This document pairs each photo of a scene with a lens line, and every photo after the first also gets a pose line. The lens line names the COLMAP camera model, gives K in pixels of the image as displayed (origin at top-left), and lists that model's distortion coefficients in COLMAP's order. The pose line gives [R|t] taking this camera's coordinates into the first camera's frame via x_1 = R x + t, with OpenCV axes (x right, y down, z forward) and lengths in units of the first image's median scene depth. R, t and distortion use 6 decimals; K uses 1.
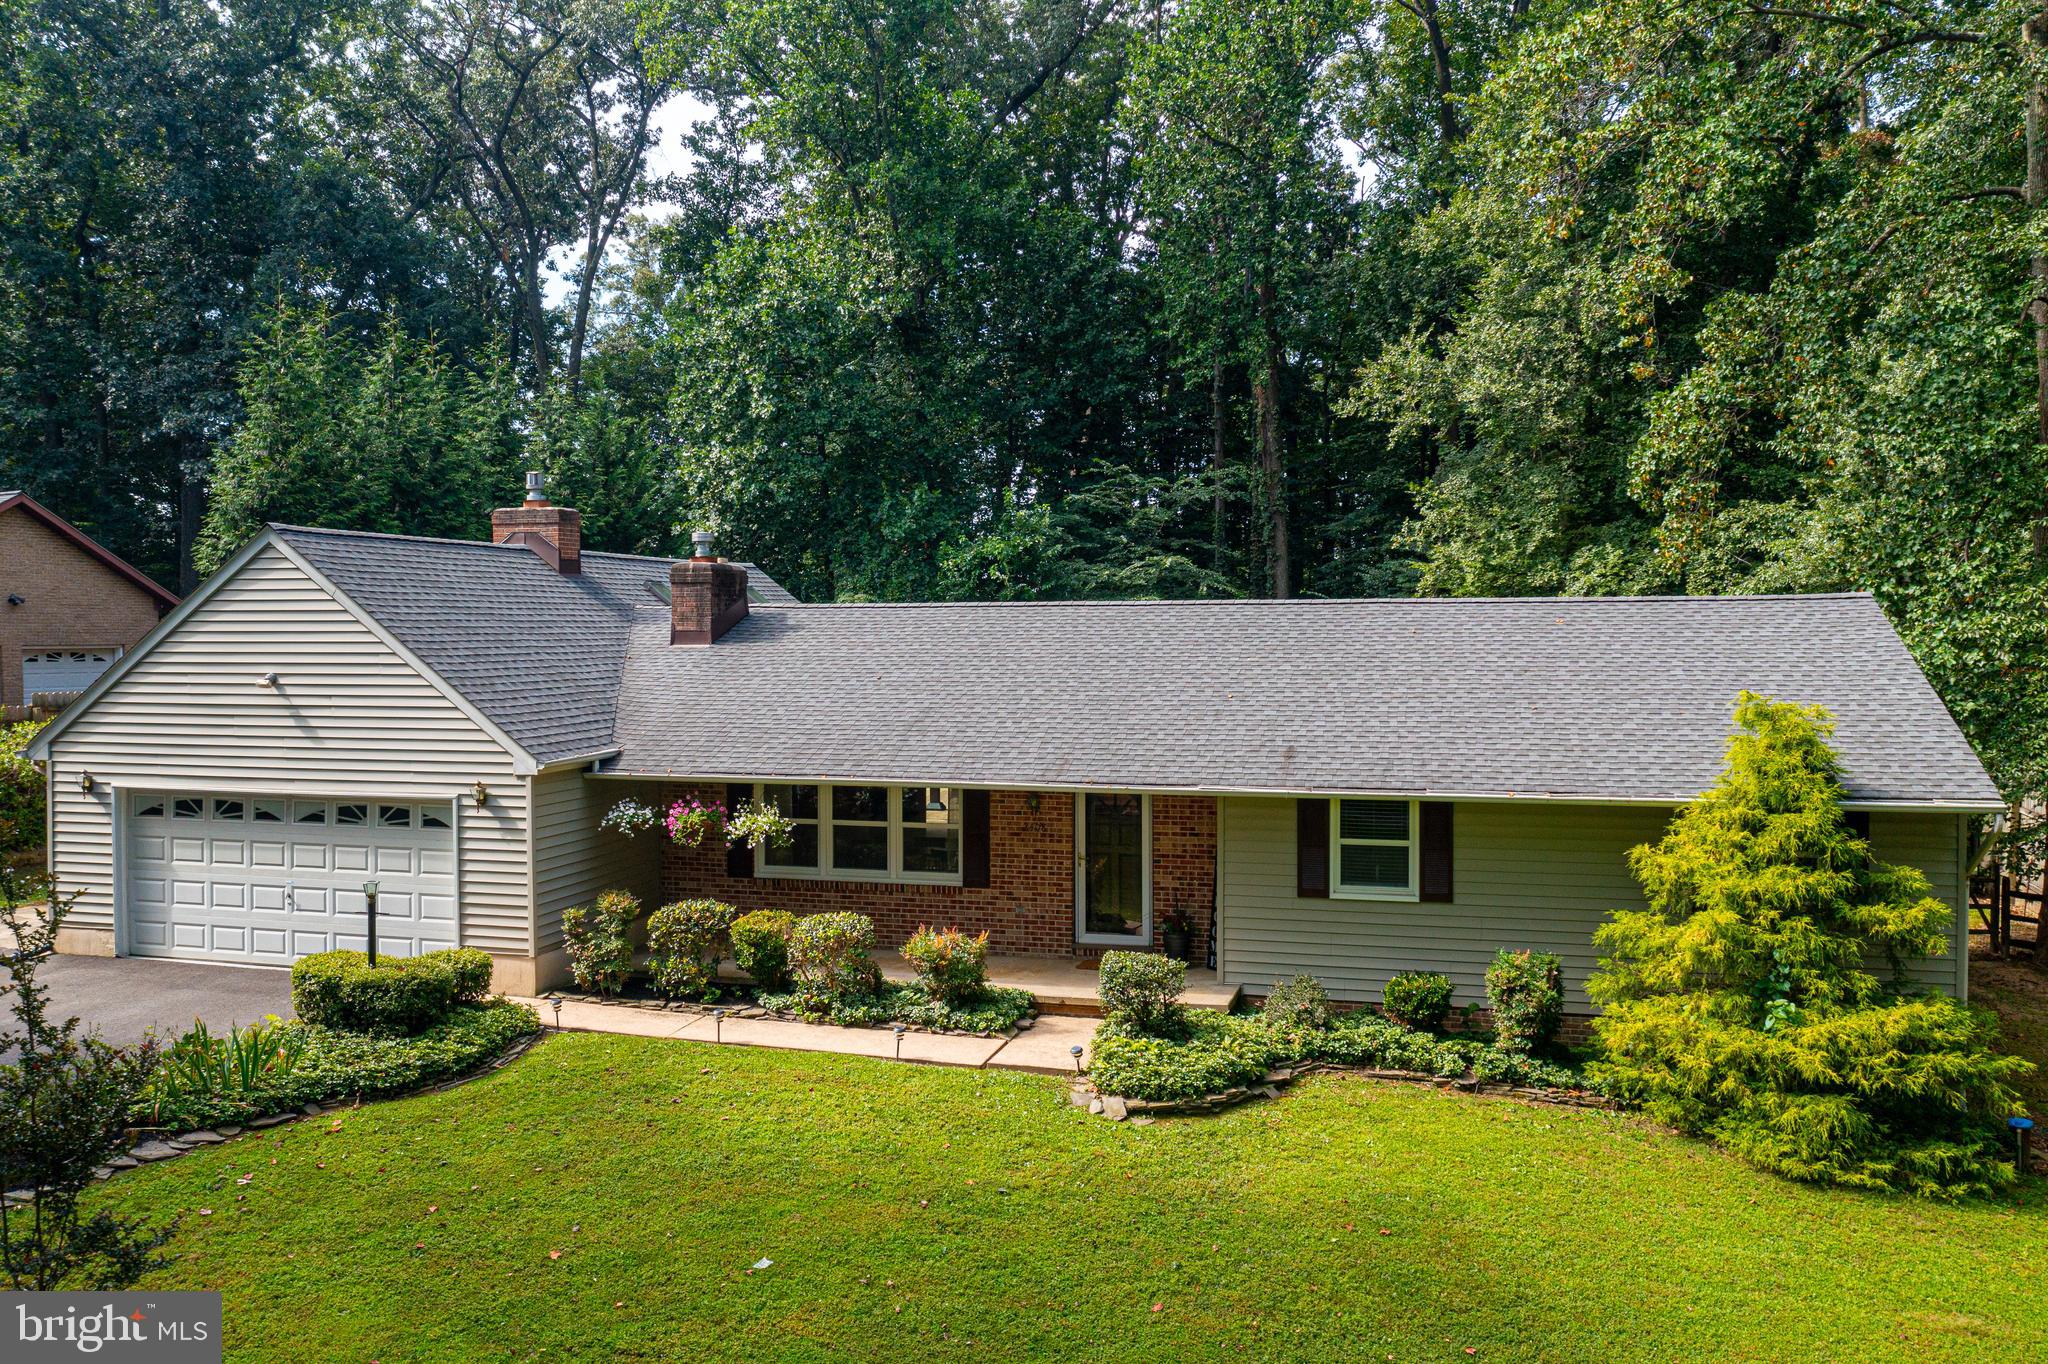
lens RADIAL K [[1596.0, 0, 1021.2], [0, 1596.0, 582.1], [0, 0, 1]] dist [-0.006216, -0.002515]
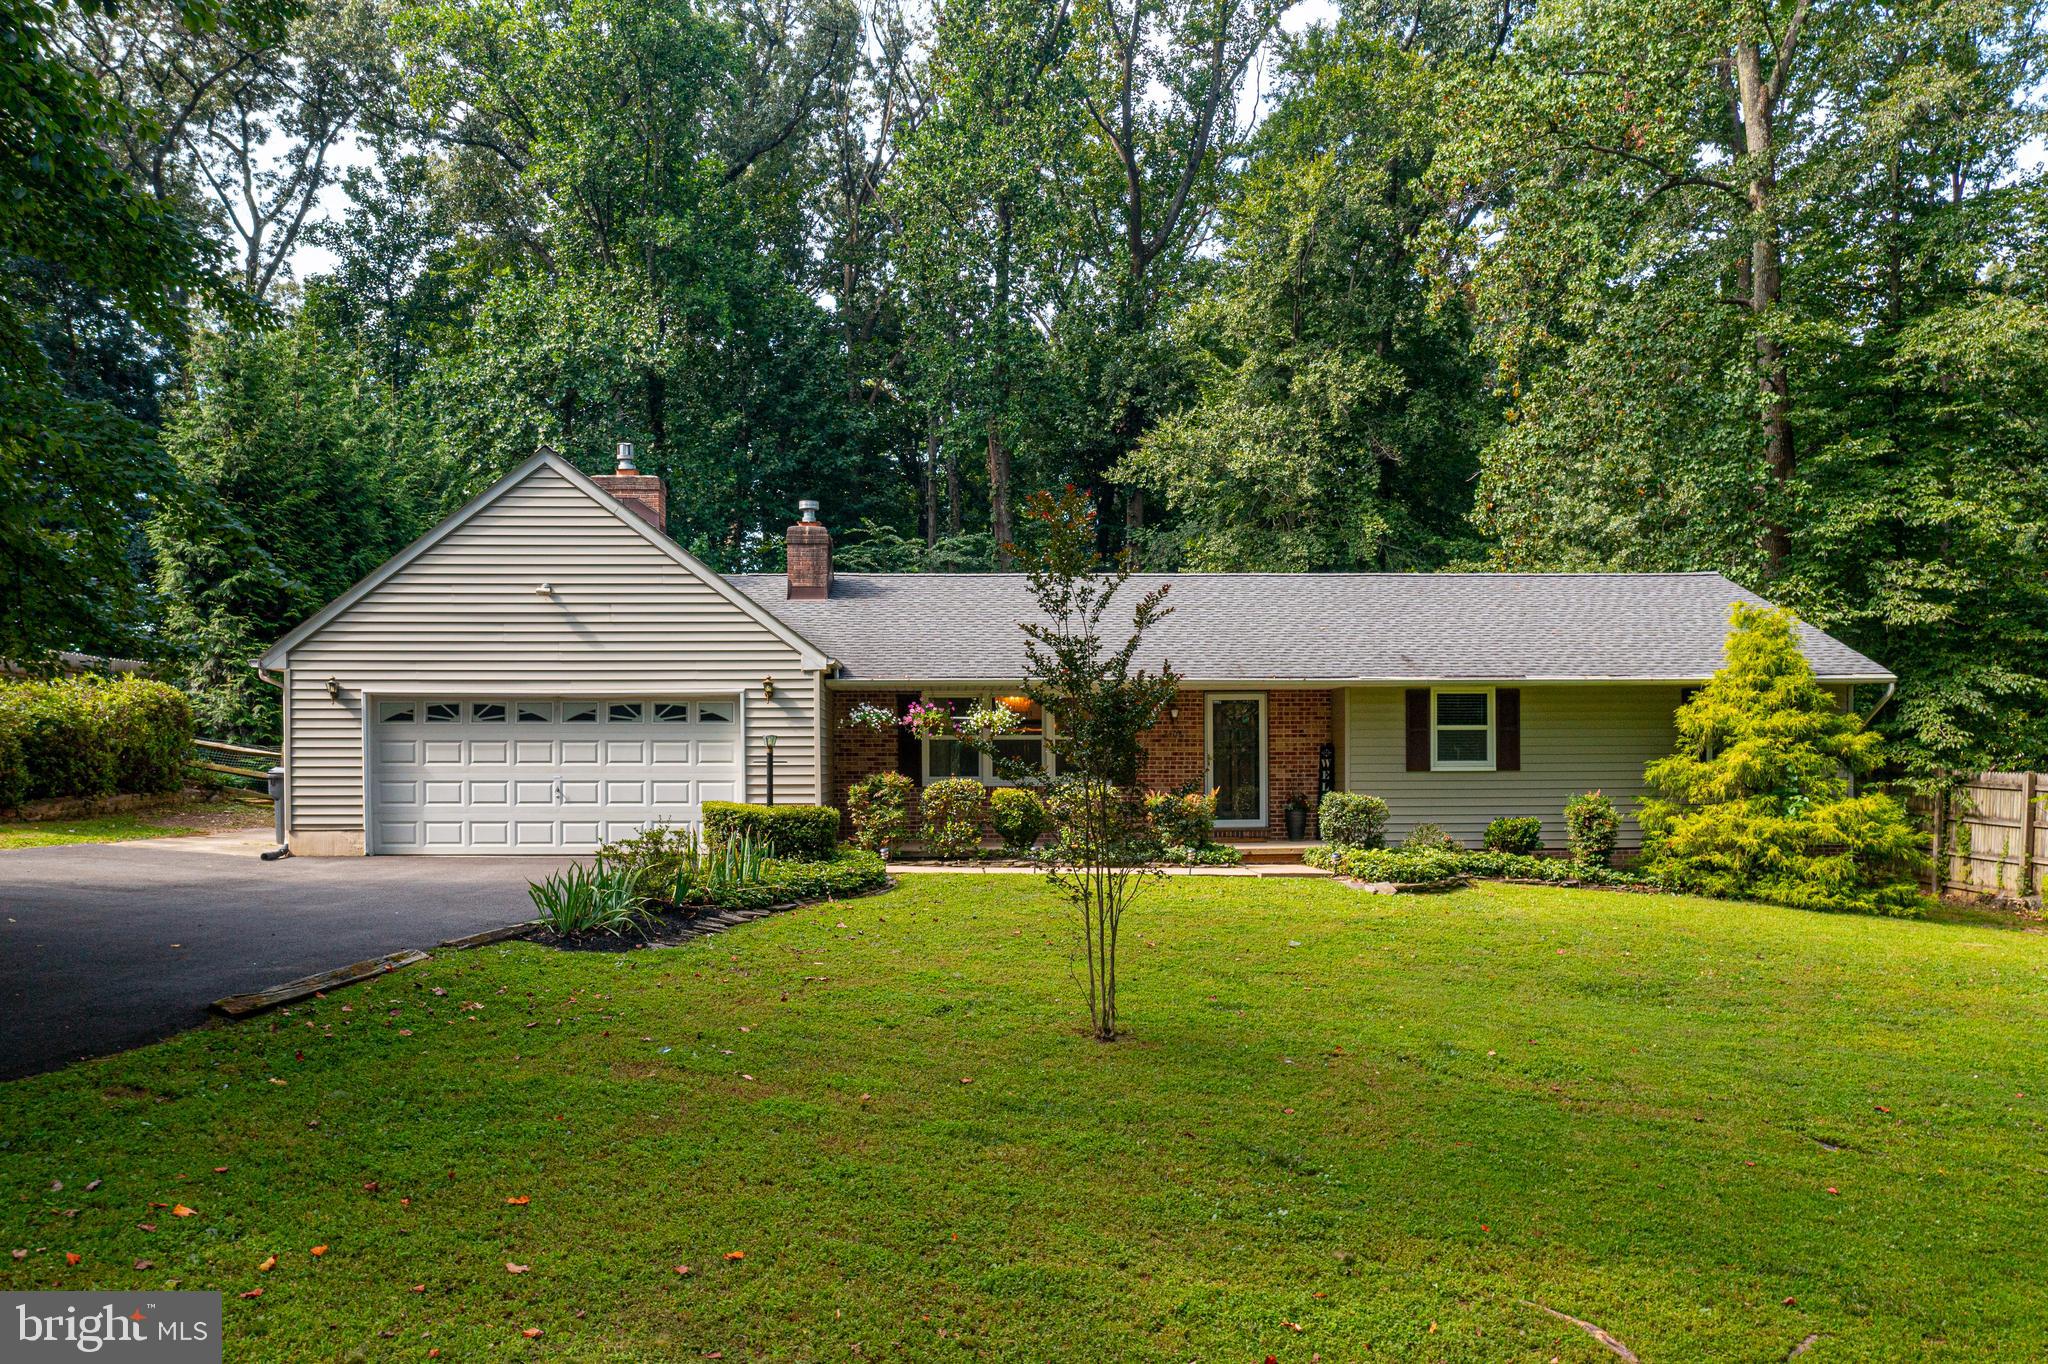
lens RADIAL K [[1646.9, 0, 1024.0], [0, 1646.9, 682.0], [0, 0, 1]] dist [-0.005816, 0.009149]
pose [[0.949434, 0.012181, 0.313732, -0.531550], [-0.004971, 0.999705, -0.023771, 0.154877], [-0.313929, 0.021009, 0.949214, -0.170315]]
